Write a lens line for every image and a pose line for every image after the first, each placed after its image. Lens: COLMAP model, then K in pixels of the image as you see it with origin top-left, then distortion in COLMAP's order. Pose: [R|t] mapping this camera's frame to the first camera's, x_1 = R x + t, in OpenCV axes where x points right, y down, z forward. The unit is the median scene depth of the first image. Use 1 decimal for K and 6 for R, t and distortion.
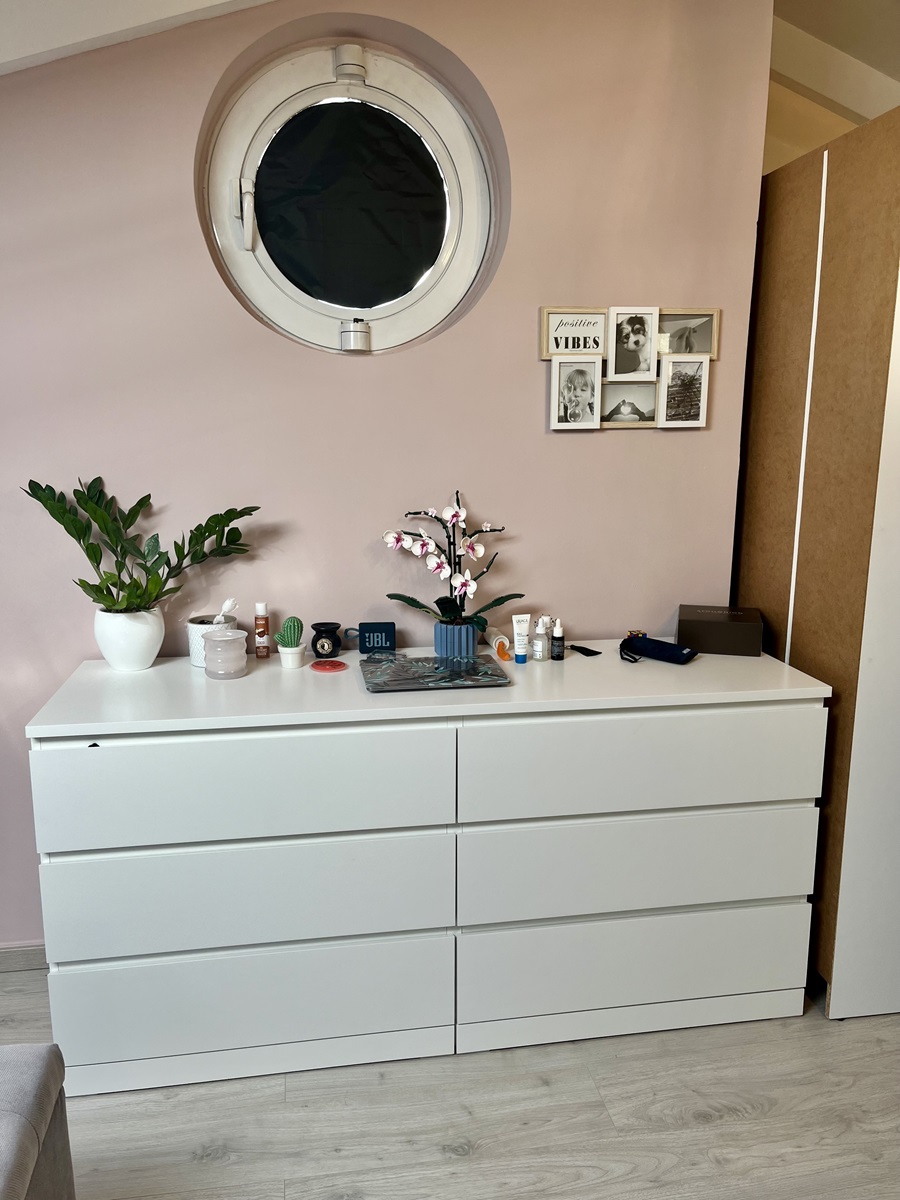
lens RADIAL K [[913.0, 0, 450.6], [0, 913.0, 600.2], [0, 0, 1]] dist [0.062586, -0.079535]
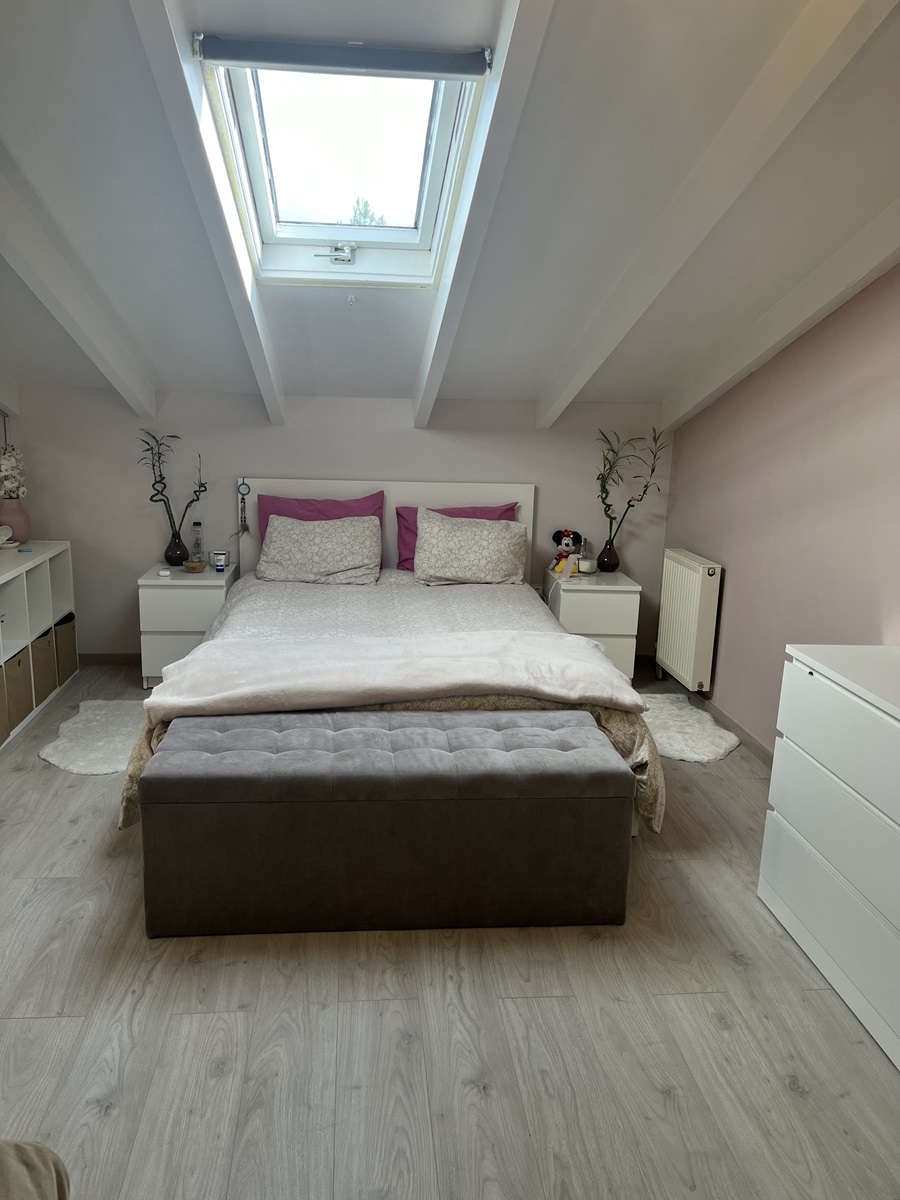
lens RADIAL K [[913.0, 0, 450.0], [0, 913.0, 600.9], [0, 0, 1]] dist [0.062586, -0.079535]
pose [[-0.065564, 0.208022, -0.975924, 1.023546], [-0.223528, 0.950112, 0.217536, -0.136841], [0.972490, 0.232409, -0.015794, 0.445680]]
